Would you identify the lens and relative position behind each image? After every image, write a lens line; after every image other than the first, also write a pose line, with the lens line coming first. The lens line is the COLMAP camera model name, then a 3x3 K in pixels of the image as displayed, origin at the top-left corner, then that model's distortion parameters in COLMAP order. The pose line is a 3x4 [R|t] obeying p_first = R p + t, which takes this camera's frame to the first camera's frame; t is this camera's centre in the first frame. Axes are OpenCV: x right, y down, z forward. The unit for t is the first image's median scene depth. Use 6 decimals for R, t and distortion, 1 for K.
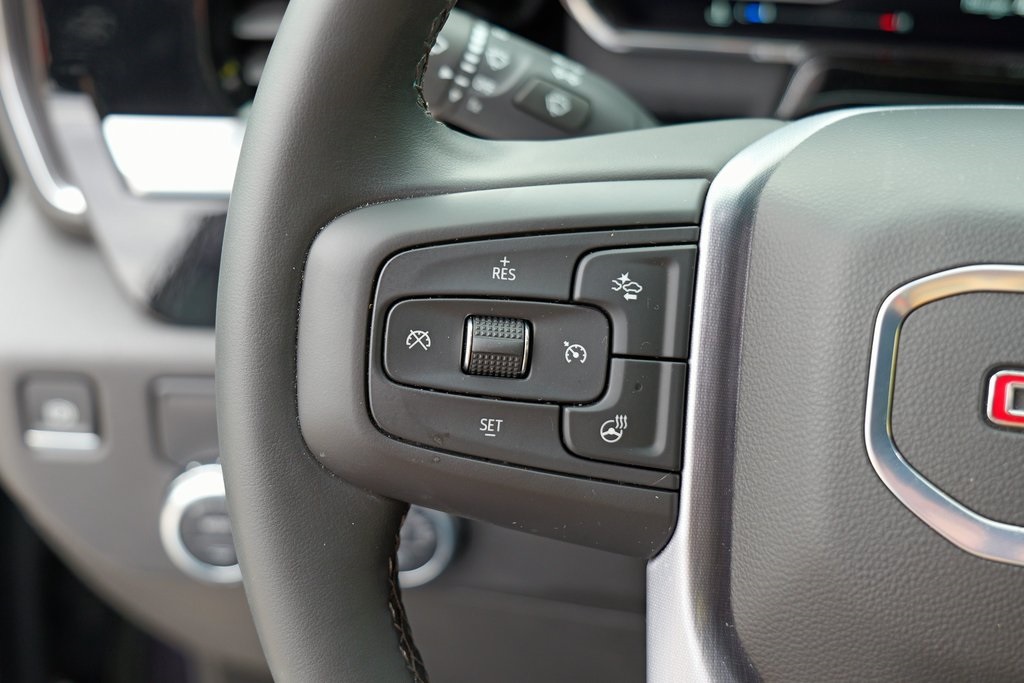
lens RADIAL K [[1549.9, 0, 521.2], [0, 1549.9, 346.4], [0, 0, 1]] dist [0.064043, 0.000000]
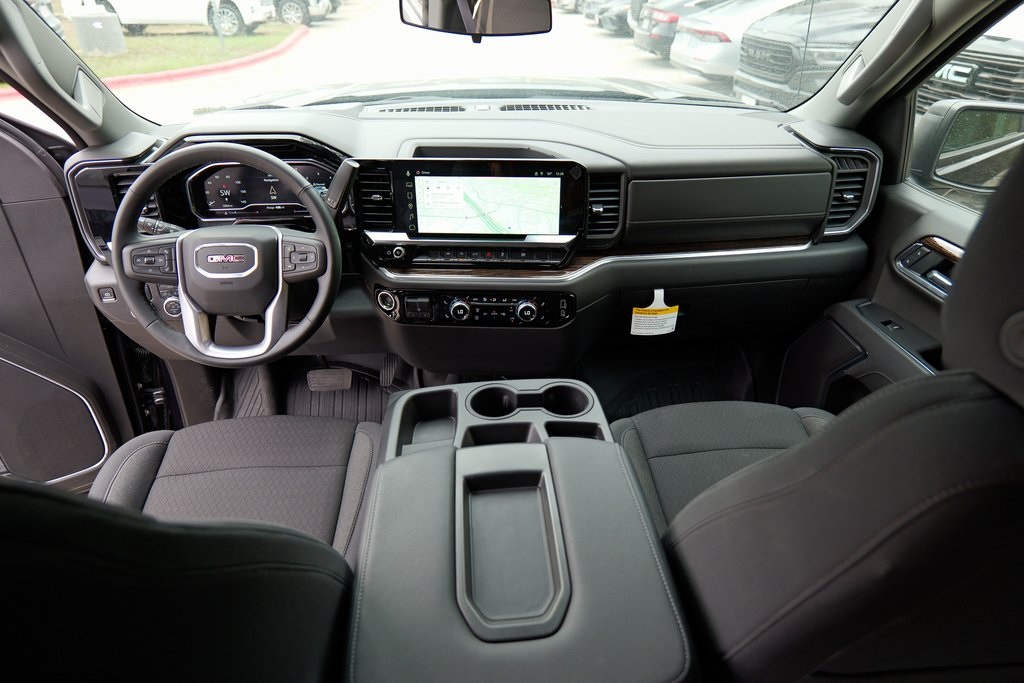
lens RADIAL K [[597.5, 0, 513.2], [0, 597.5, 346.8], [0, 0, 1]] dist [-0.026051, 0.010283]
pose [[0.963504, -0.140862, 0.227635, 1.041162], [0.133139, 0.989885, 0.049016, 0.544565], [-0.232237, -0.016920, 0.972512, -2.455215]]
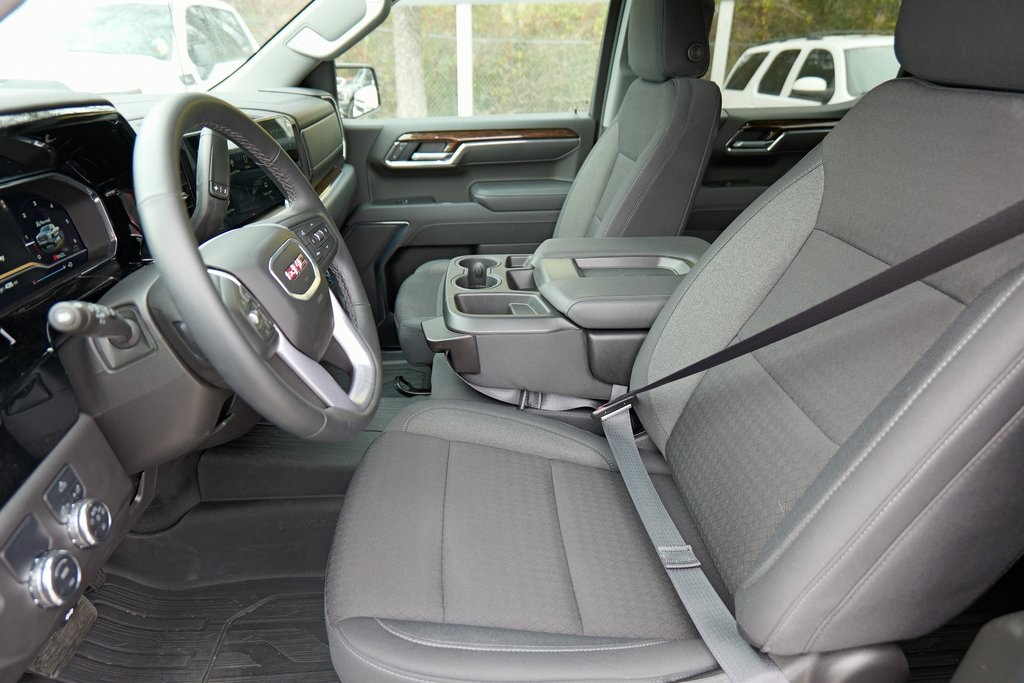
lens RADIAL K [[597.5, 0, 511.8], [0, 597.5, 344.9], [0, 0, 1]] dist [-0.026051, 0.010283]
pose [[-0.260420, -0.417594, 0.870515, -1.624319], [0.482531, 0.724654, 0.491976, -0.393162], [-0.836269, 0.548171, 0.012787, 0.434817]]
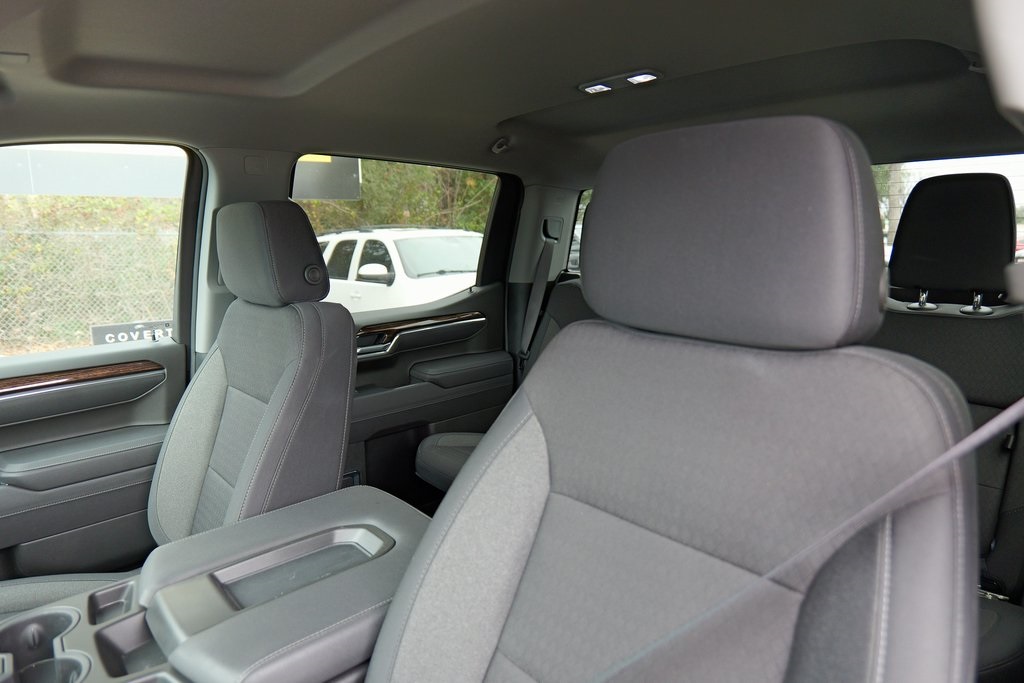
lens RADIAL K [[597.5, 0, 514.4], [0, 597.5, 350.6], [0, 0, 1]] dist [-0.026051, 0.010283]
pose [[-0.812957, -0.097197, 0.574154, -0.648382], [0.297685, 0.778038, 0.553210, -0.478222], [-0.500484, 0.620653, -0.603578, 0.155582]]
